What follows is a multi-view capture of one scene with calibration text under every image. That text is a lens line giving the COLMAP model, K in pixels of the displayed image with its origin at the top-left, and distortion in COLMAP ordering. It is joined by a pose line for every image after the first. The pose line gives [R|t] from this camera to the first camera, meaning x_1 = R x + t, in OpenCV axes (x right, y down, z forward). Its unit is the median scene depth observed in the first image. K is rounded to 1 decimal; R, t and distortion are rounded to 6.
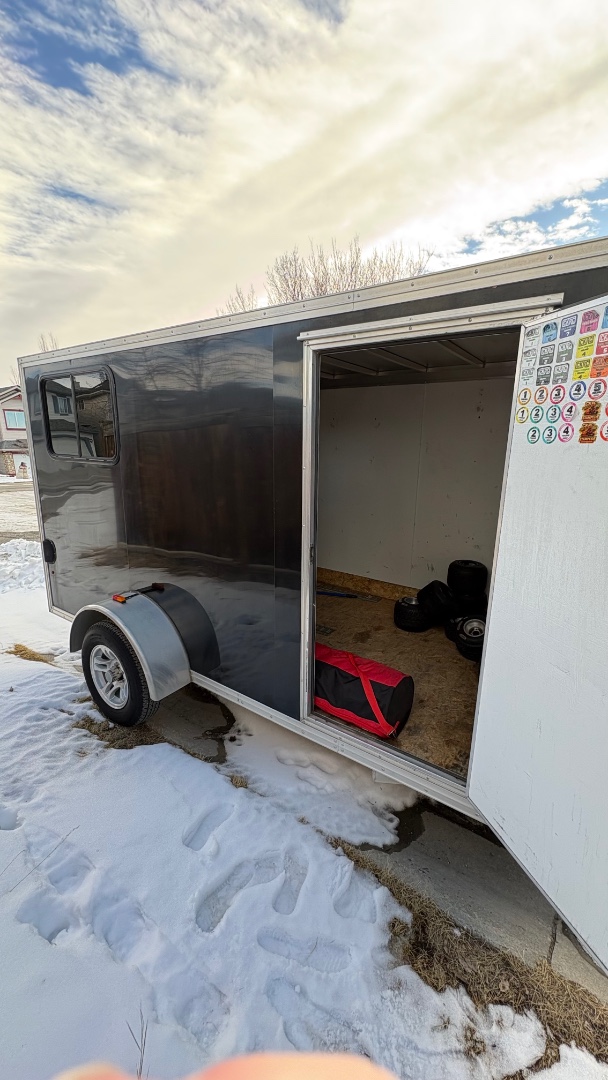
lens RADIAL K [[422.8, 0, 306.1], [0, 422.8, 540.8], [0, 0, 1]] dist [0.000039, -0.000202]
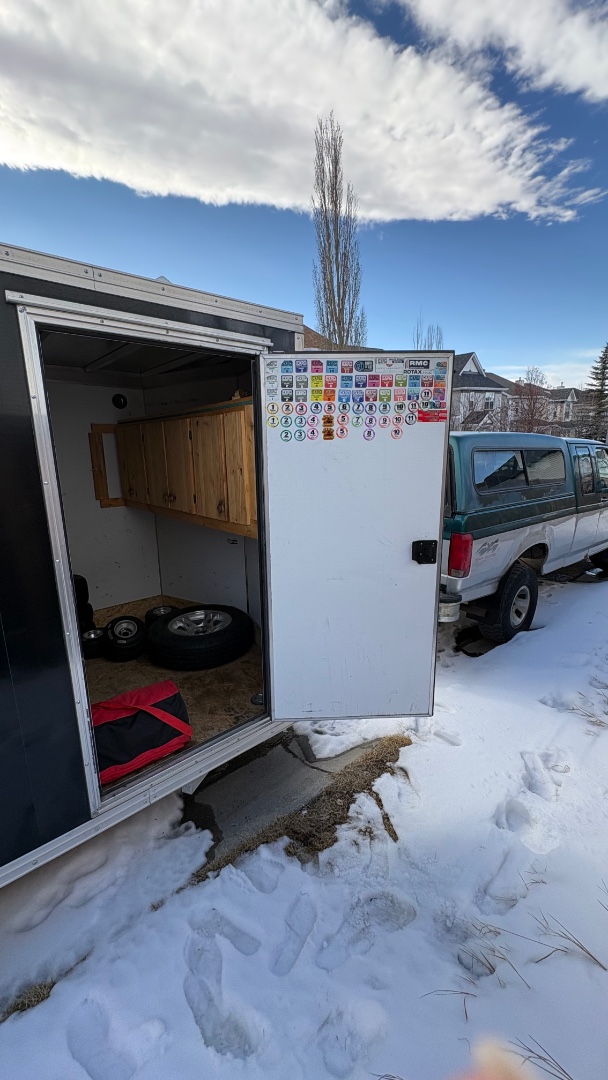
lens RADIAL K [[422.8, 0, 305.4], [0, 422.8, 538.9], [0, 0, 1]] dist [0.000039, -0.000202]
pose [[0.252242, -0.228157, 0.940382, -0.746264], [0.244752, 0.955250, 0.166114, -0.114830], [-0.936200, 0.188259, 0.296796, 0.484294]]
